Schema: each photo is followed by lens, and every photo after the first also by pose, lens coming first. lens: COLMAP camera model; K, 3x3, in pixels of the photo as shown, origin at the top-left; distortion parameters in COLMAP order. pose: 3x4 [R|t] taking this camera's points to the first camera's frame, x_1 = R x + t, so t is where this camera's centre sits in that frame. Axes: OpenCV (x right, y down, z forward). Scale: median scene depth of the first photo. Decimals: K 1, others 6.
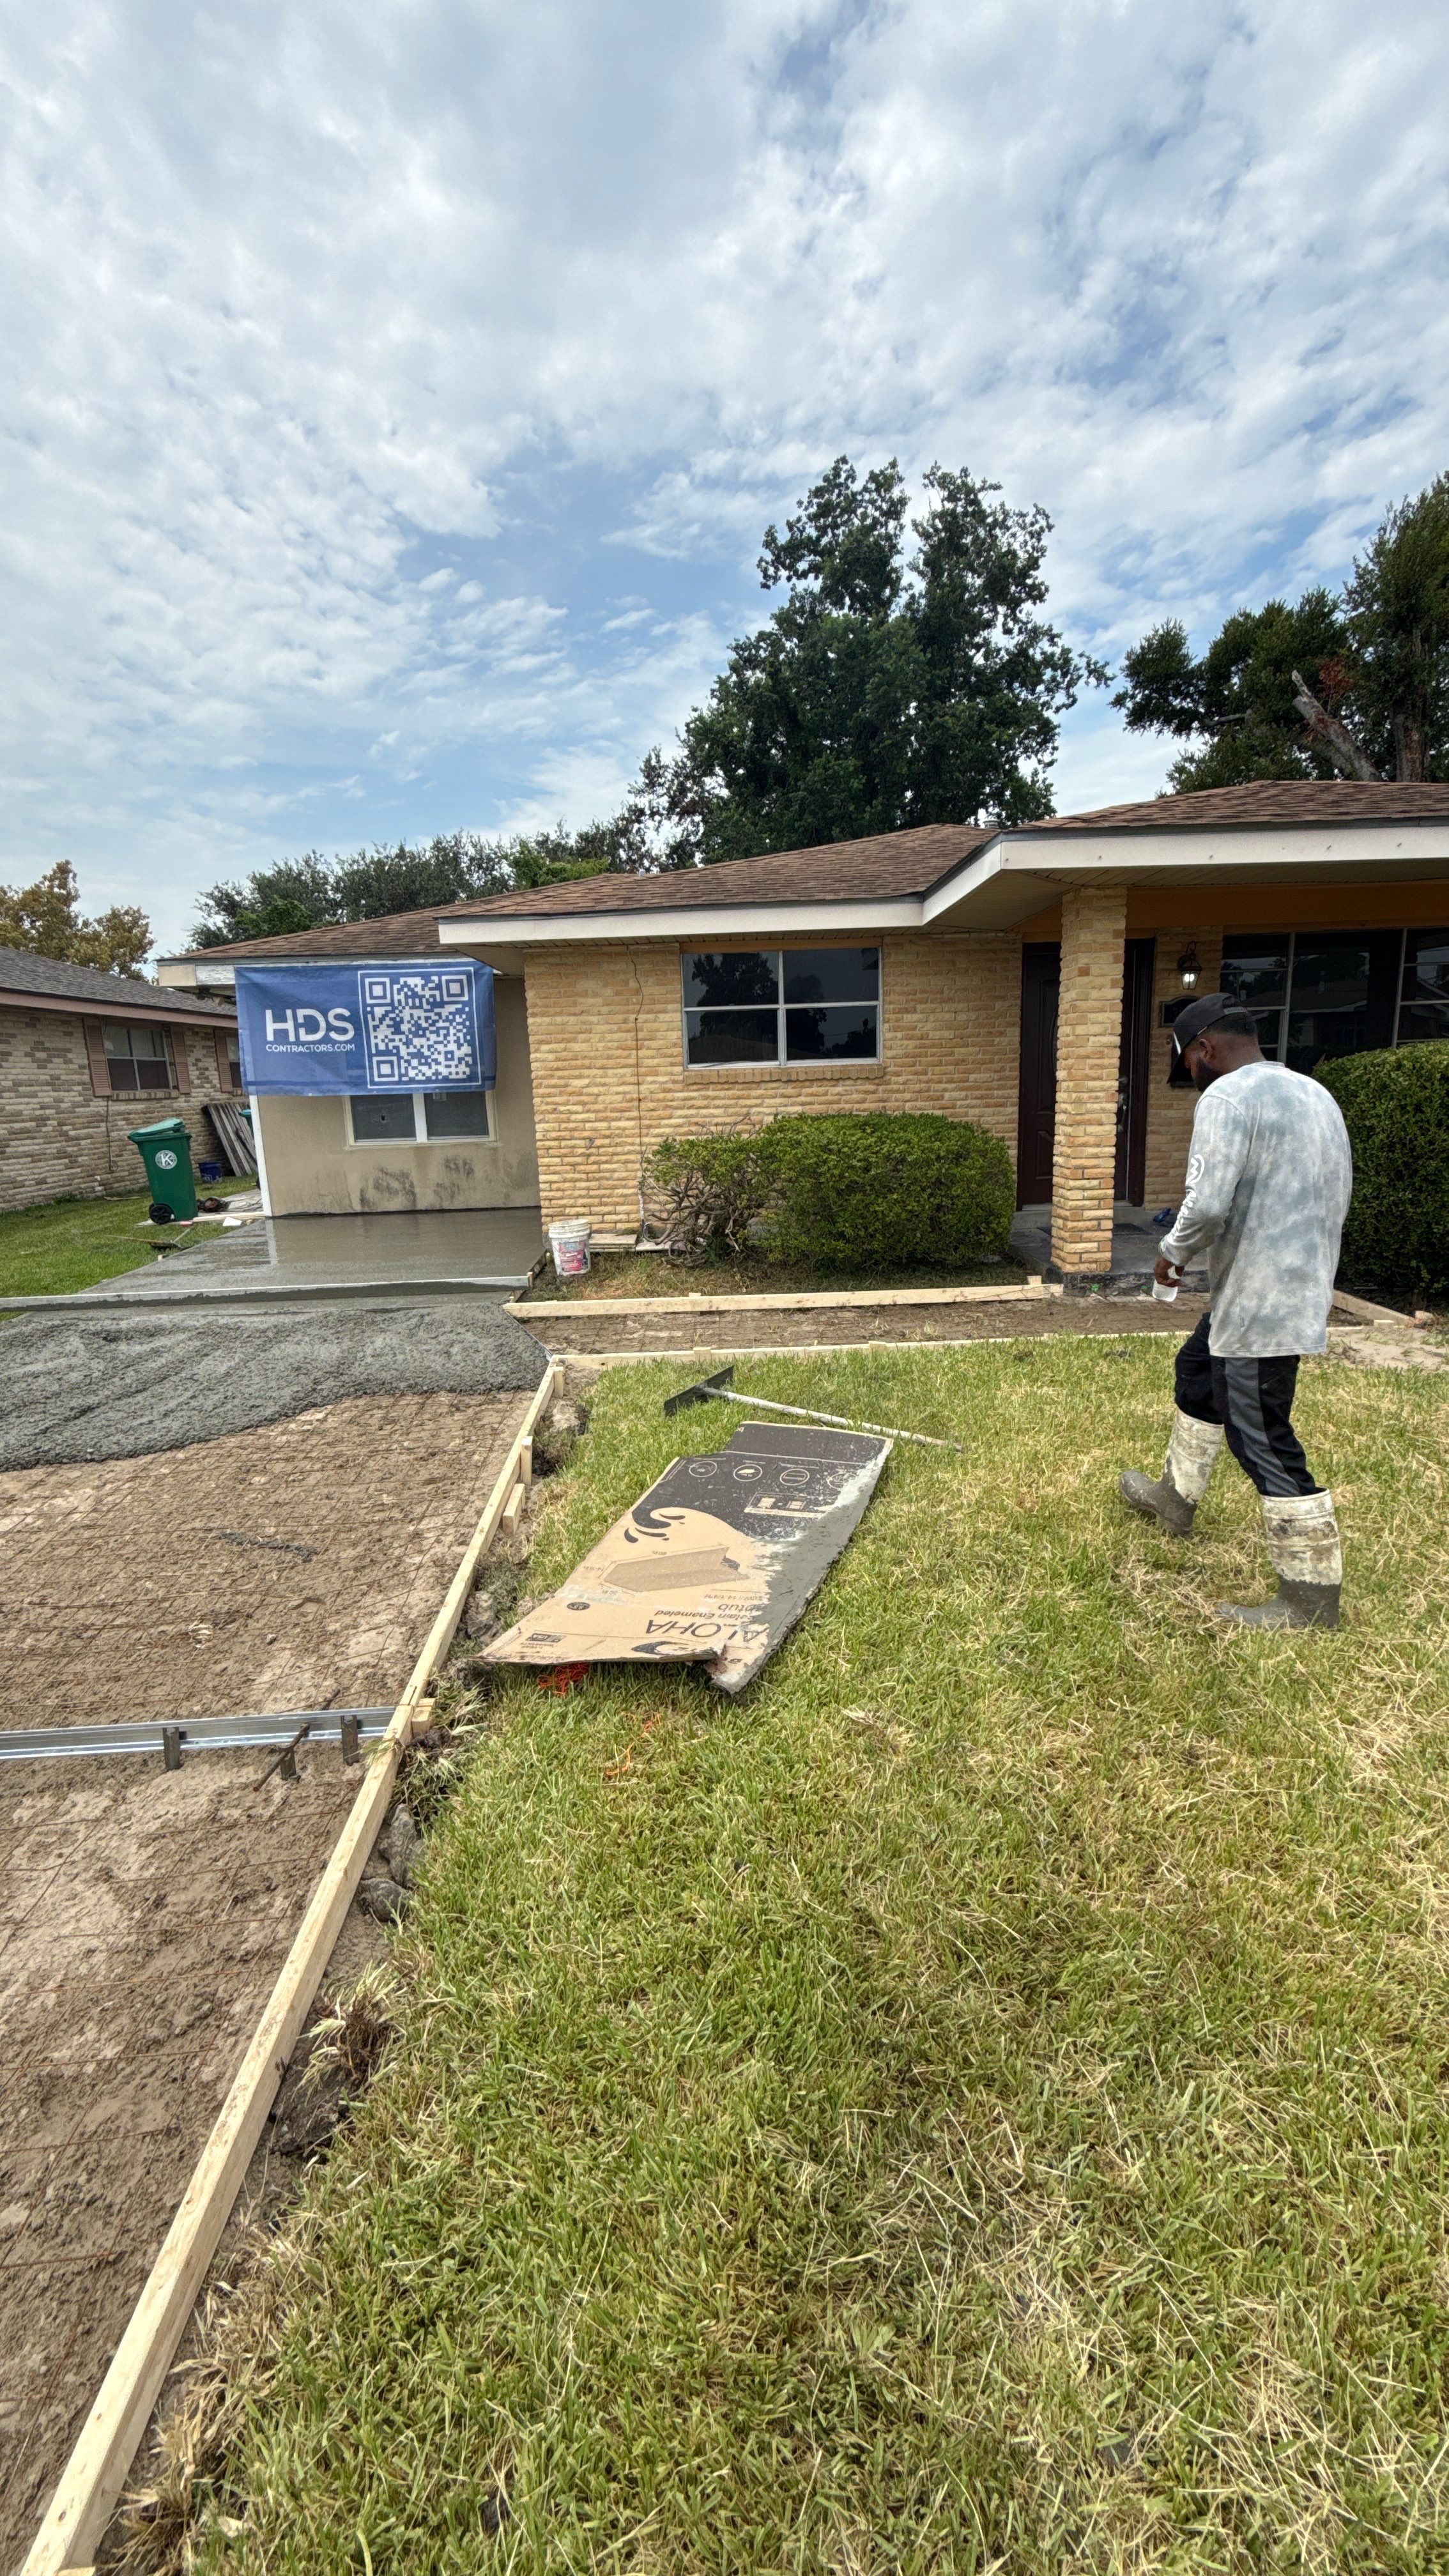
lens RADIAL K [[1024.5, 0, 721.8], [0, 1024.5, 1285.0], [0, 0, 1]] dist [-0.001049, -0.000280]
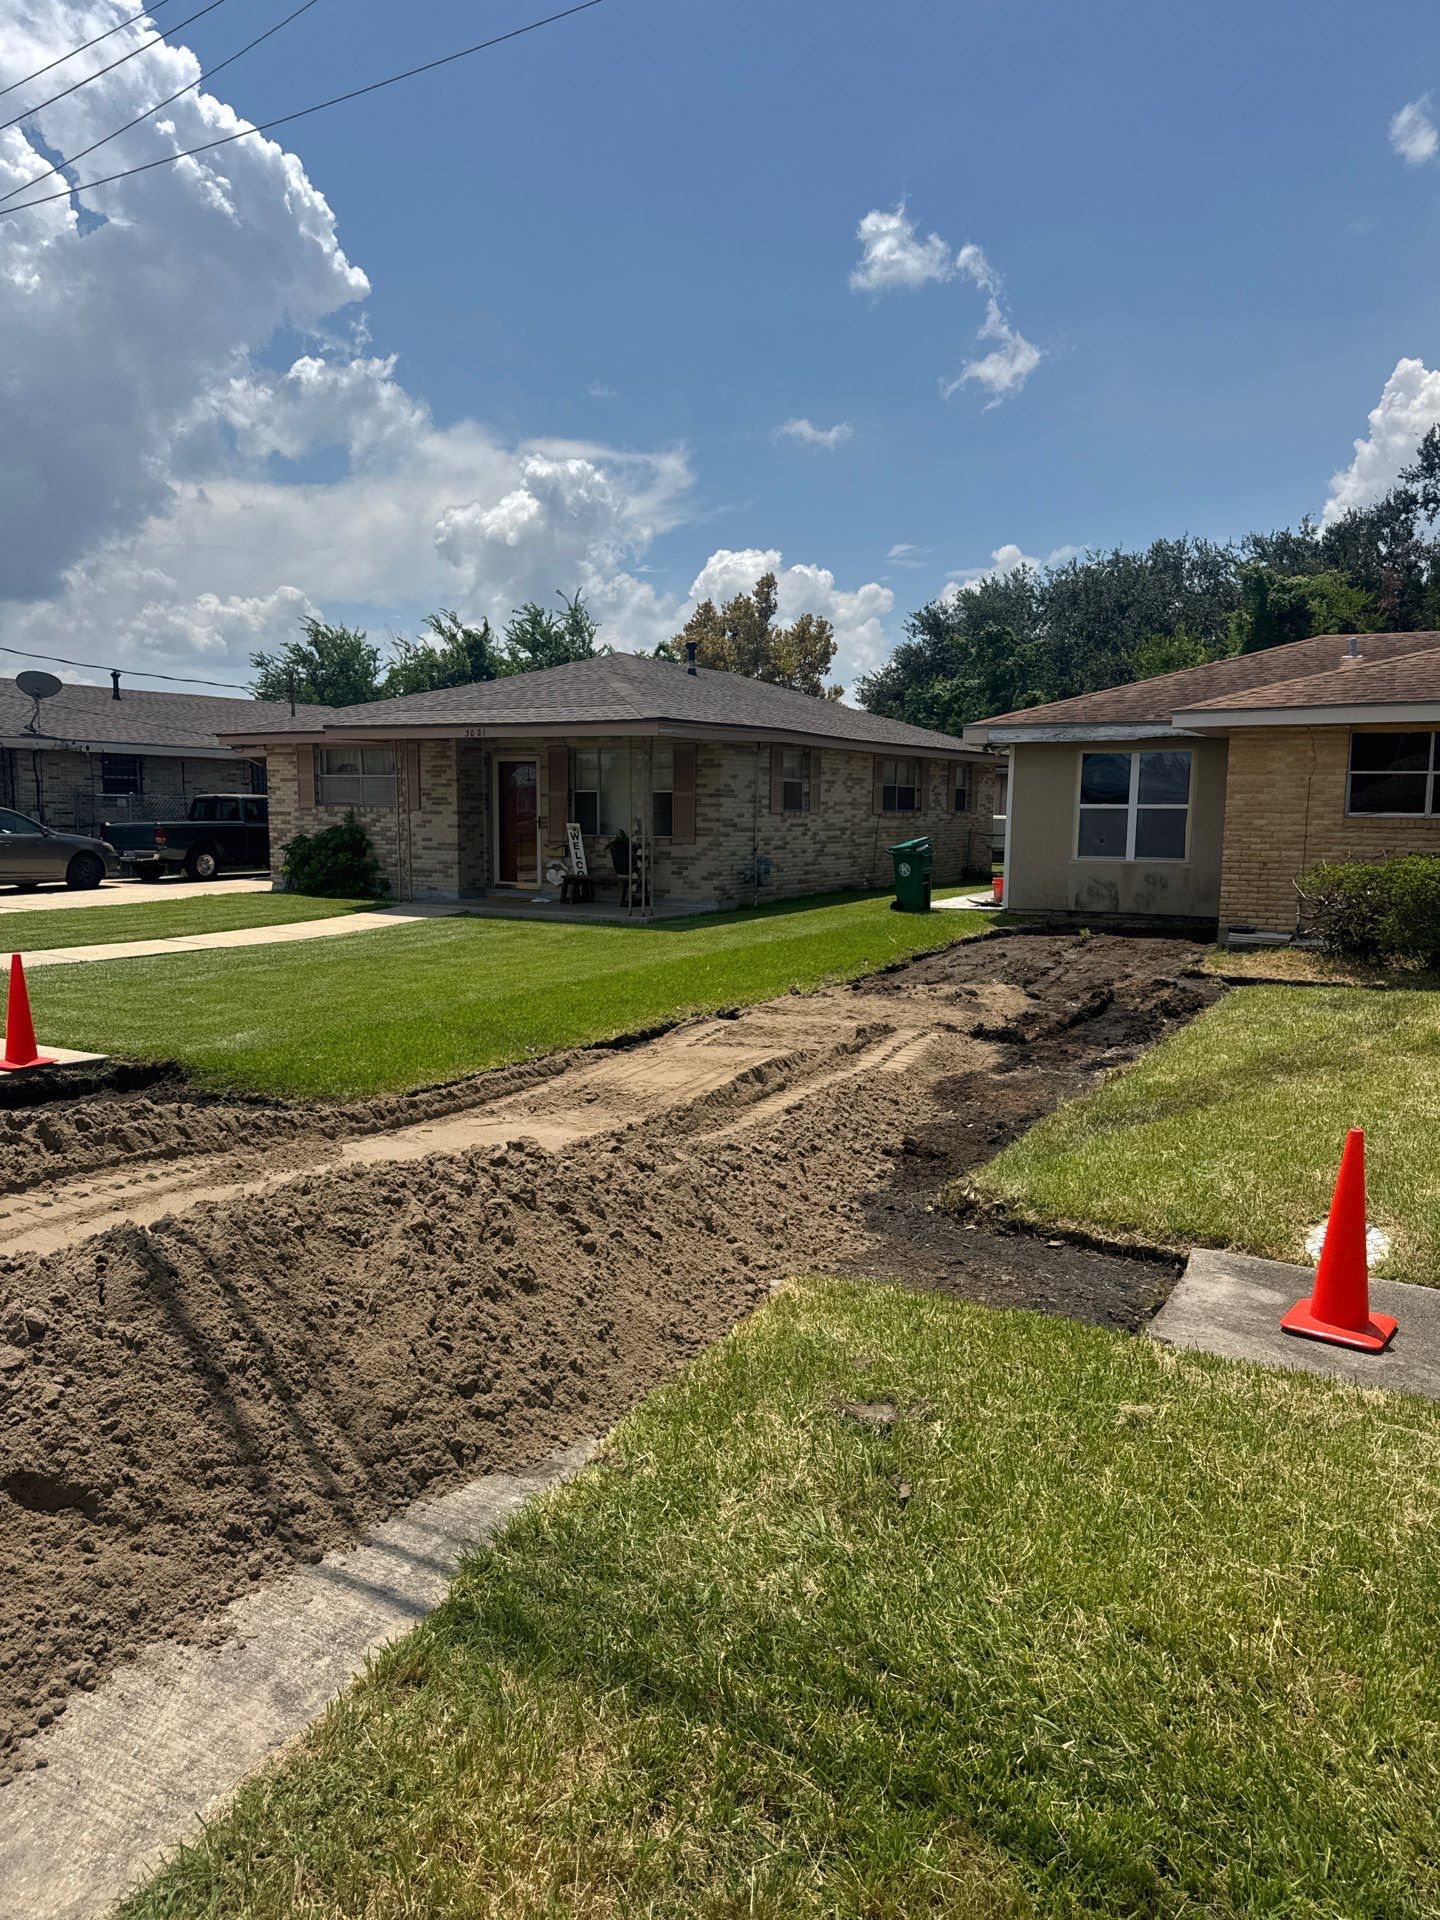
lens RADIAL K [[1341.3, 0, 720.0], [0, 1341.3, 960.0], [0, 0, 1]] dist [0.162885, -0.338832]
pose [[0.856294, 0.102048, -0.506308, 0.158623], [-0.143099, 0.988786, -0.042724, 0.141658], [0.496270, 0.109037, 0.861294, -0.778564]]
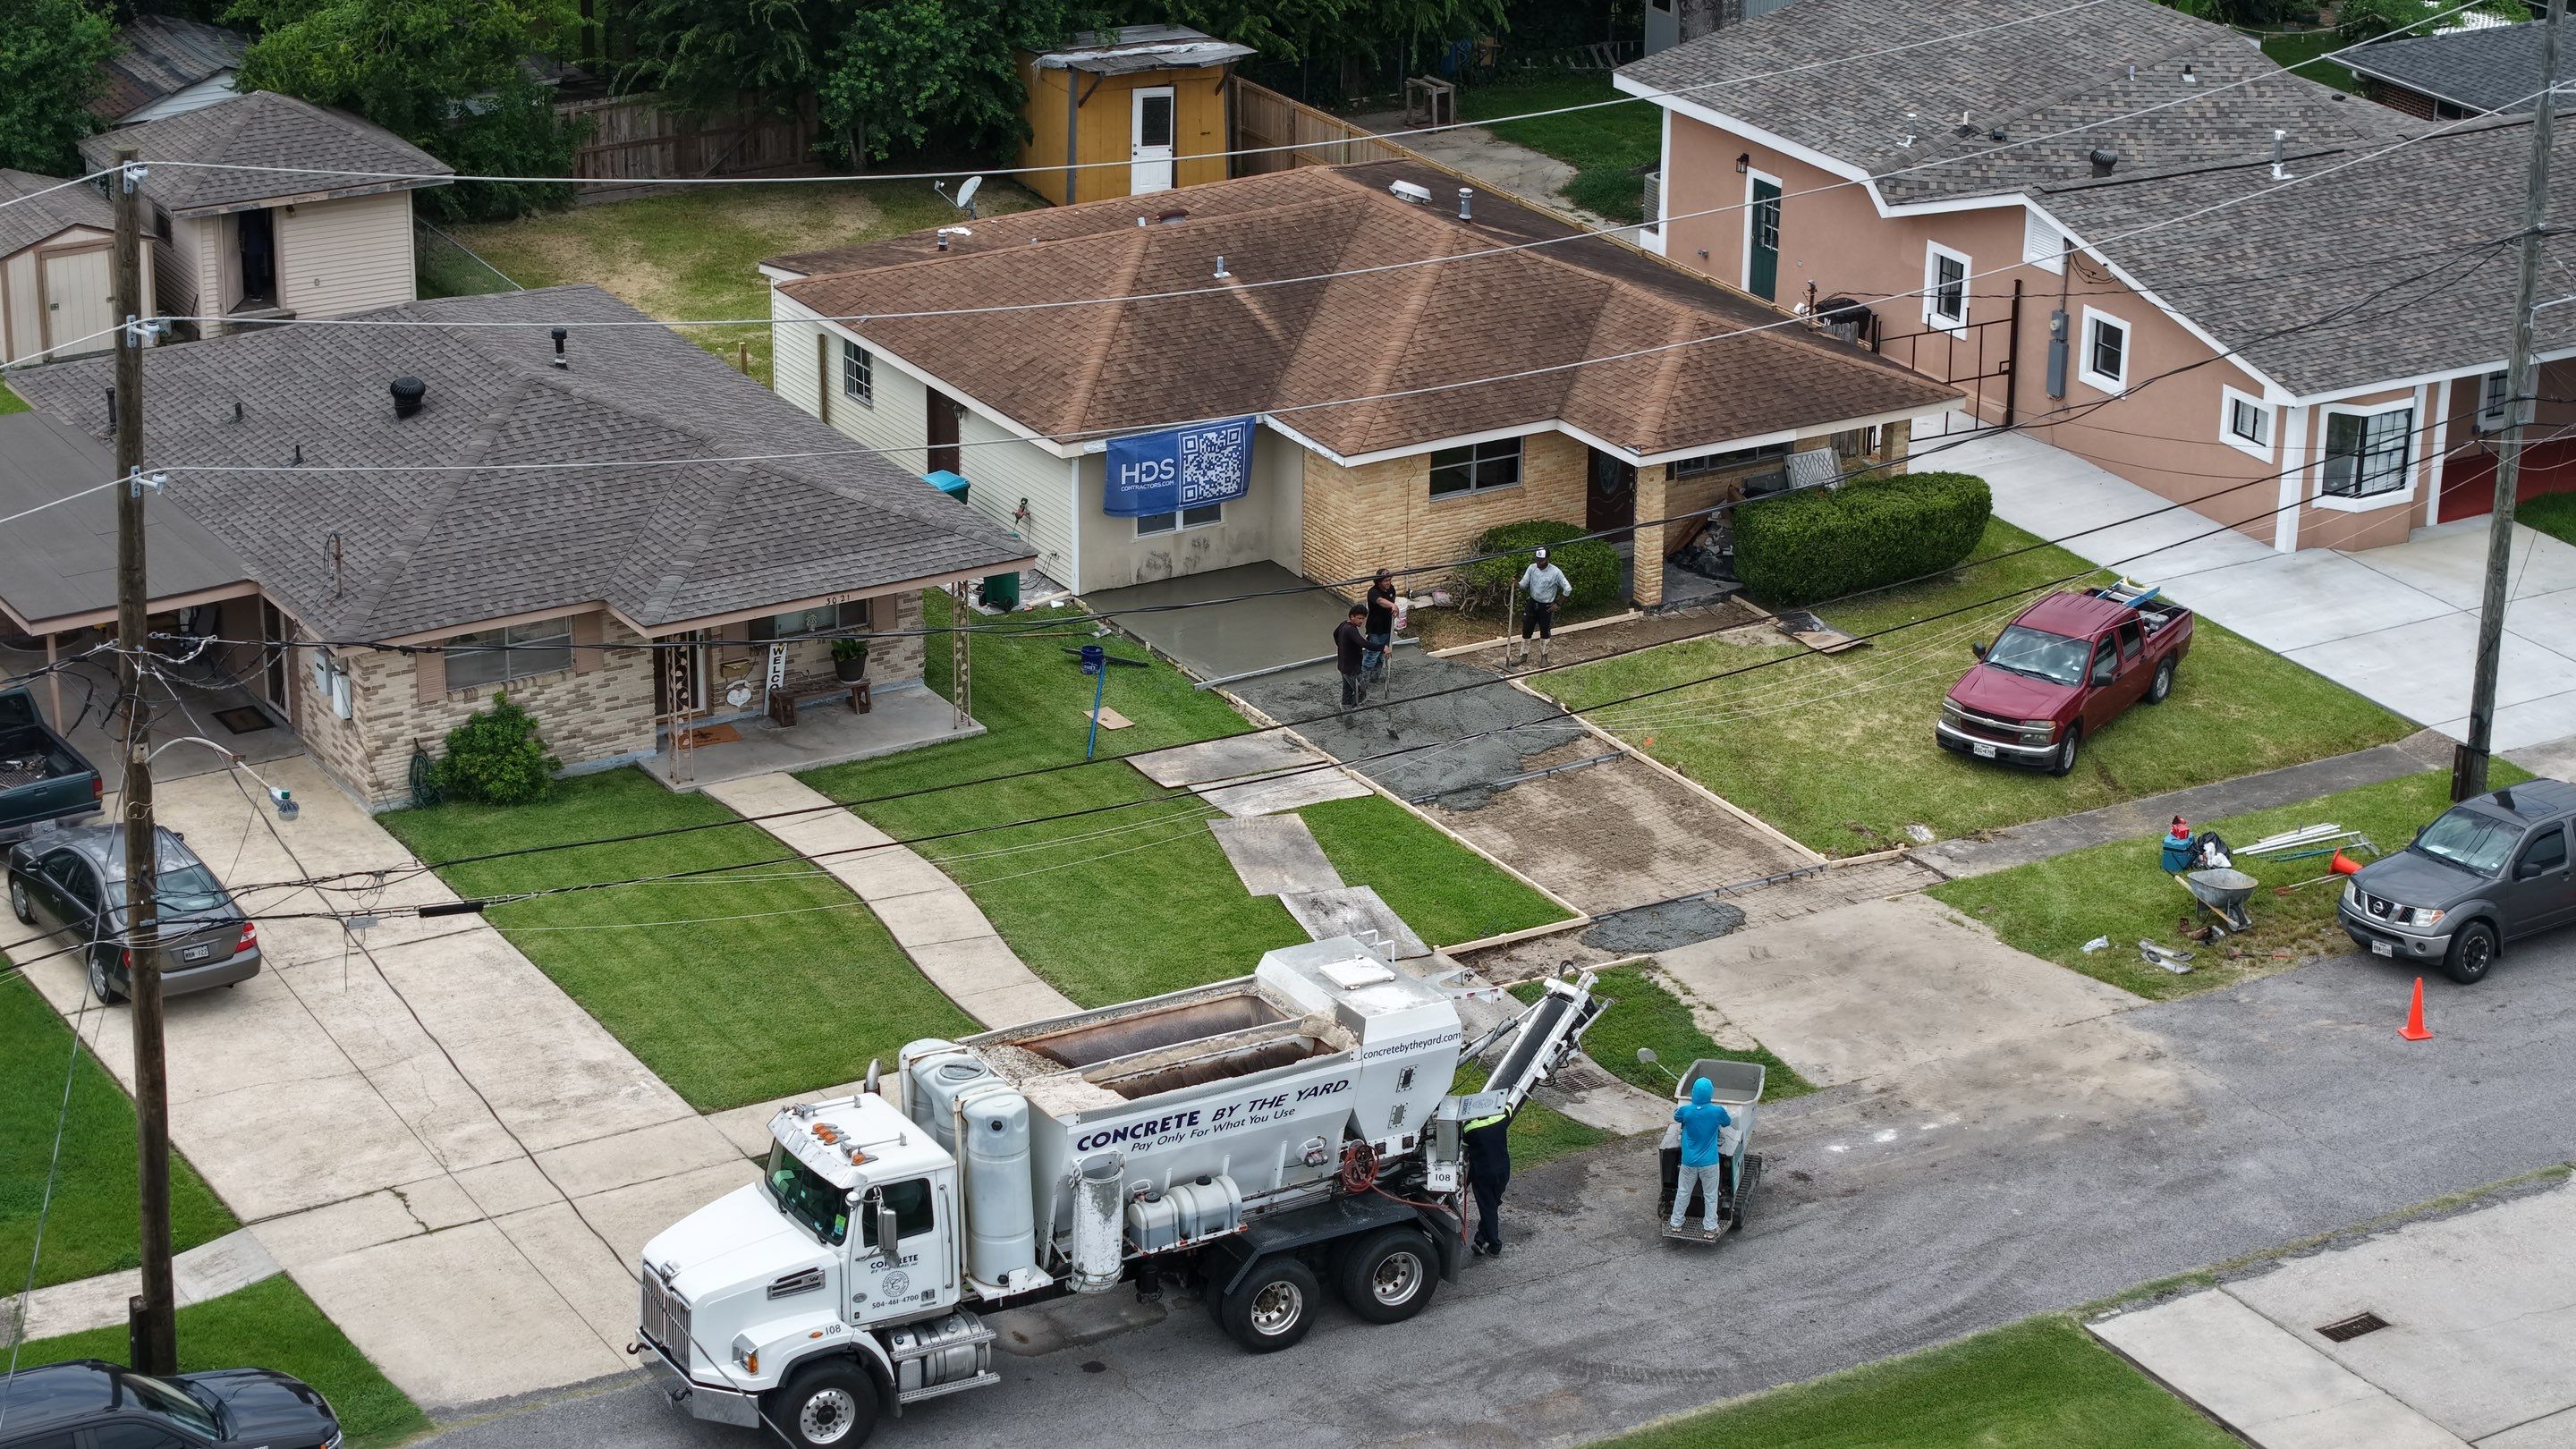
lens RADIAL K [[5439.0, 0, 1299.6], [0, 5439.0, 679.9], [0, 0, 1]] dist [-0.251916, 1.358054]
pose [[0.863994, -0.132664, 0.485711, -4.000238], [0.061075, 0.985155, 0.160437, -1.183850], [-0.499785, -0.108952, 0.859270, -5.787245]]
